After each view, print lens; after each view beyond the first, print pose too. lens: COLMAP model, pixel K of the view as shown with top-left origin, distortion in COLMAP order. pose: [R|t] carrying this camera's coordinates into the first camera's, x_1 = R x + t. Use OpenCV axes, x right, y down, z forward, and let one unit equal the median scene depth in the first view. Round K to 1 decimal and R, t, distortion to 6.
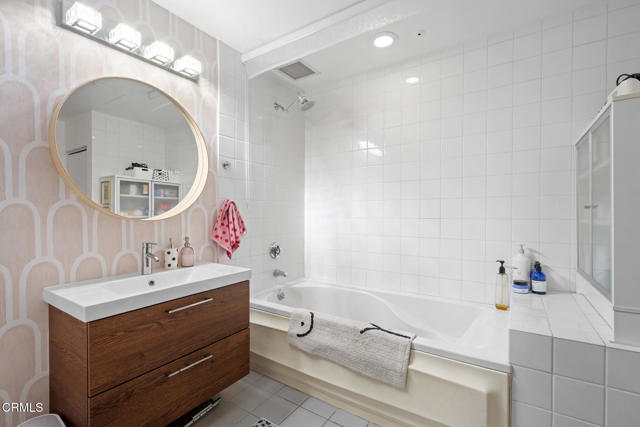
lens RADIAL K [[292.7, 0, 318.7], [0, 292.7, 215.2], [0, 0, 1]] dist [0.003012, 0.000141]
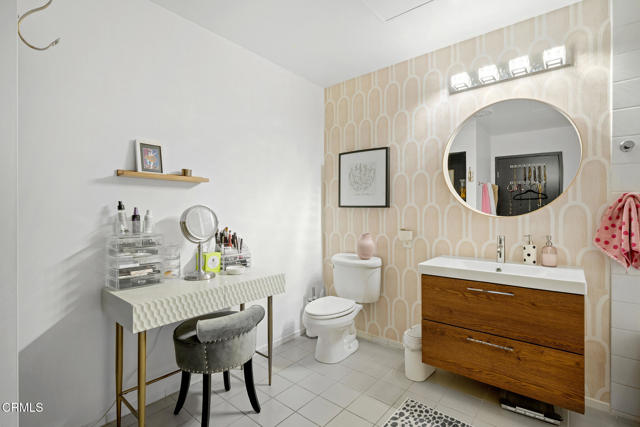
lens RADIAL K [[292.7, 0, 319.4], [0, 292.7, 211.6], [0, 0, 1]] dist [0.003012, 0.000141]
pose [[-0.124947, 0.000640, -0.992163, 0.566727], [-0.005349, 0.999985, 0.001319, -0.002192], [0.992149, 0.005471, -0.124942, 0.347050]]
